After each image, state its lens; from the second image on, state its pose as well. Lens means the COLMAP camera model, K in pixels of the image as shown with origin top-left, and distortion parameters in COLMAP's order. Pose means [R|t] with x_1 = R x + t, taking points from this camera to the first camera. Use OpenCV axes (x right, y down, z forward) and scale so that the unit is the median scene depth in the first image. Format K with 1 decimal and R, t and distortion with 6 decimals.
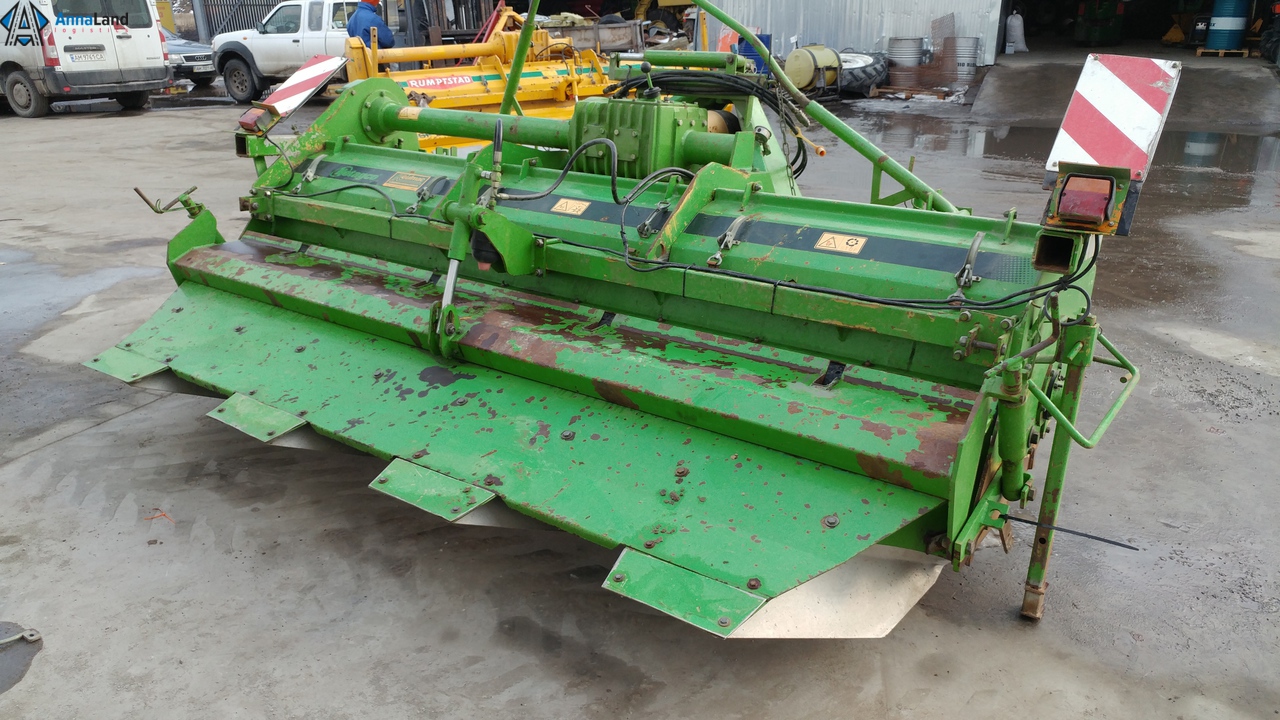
lens RADIAL K [[889.4, 0, 640.0], [0, 889.4, 360.0], [0, 0, 1]] dist [-0.065188, 0.115655]
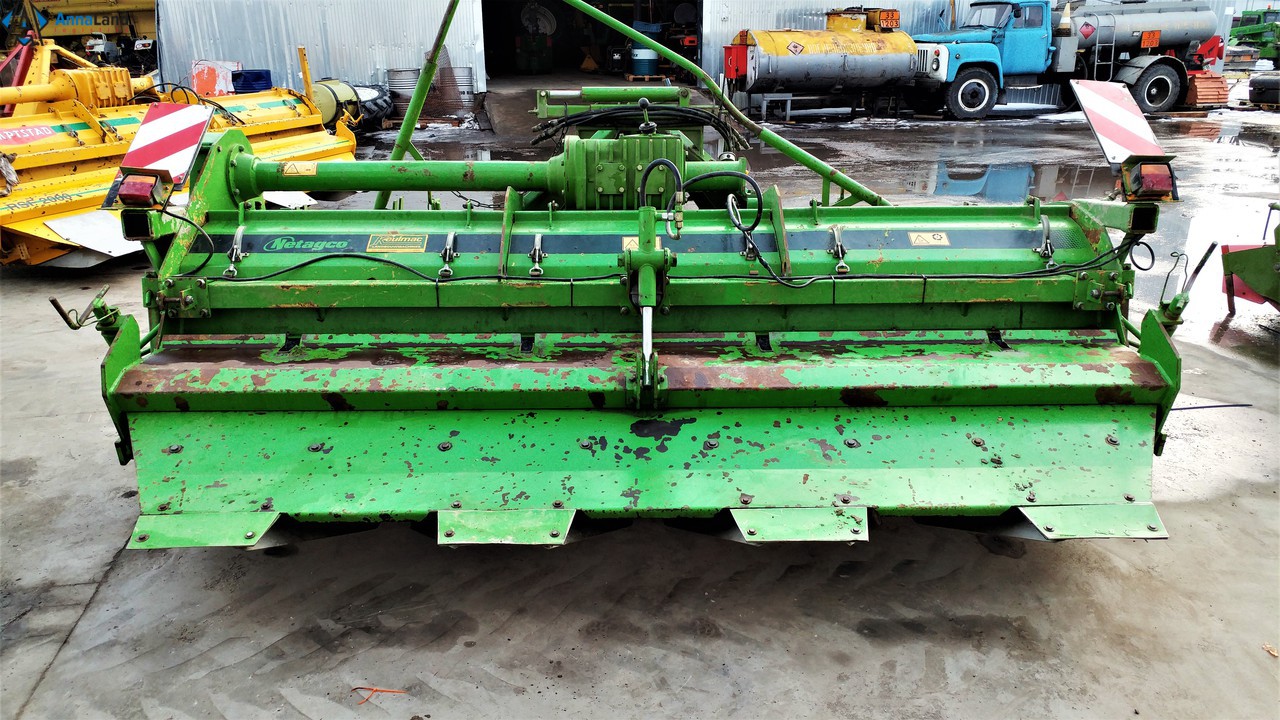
lens RADIAL K [[889.4, 0, 640.0], [0, 889.4, 360.0], [0, 0, 1]] dist [-0.065188, 0.115655]
pose [[0.820621, -0.195115, 0.537133, -0.626863], [0.212123, 0.976760, 0.030733, -0.073566], [-0.530646, 0.088718, 0.842938, 0.167497]]
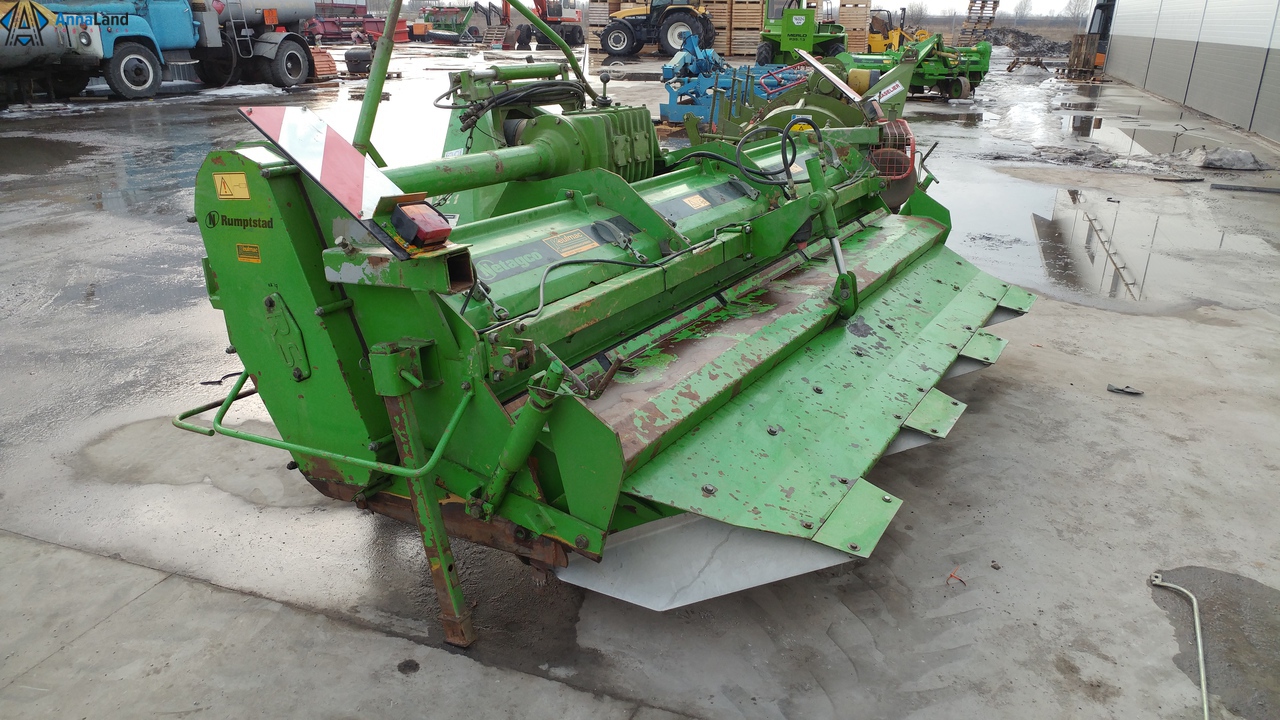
lens RADIAL K [[891.9, 0, 620.2], [0, 891.9, 361.6], [0, 0, 1]] dist [0.005345, 0.003537]
pose [[-0.051019, -0.351736, 0.934708, -1.164642], [0.349787, 0.870351, 0.346610, -0.409851], [-0.935439, 0.344633, 0.078629, 1.040975]]
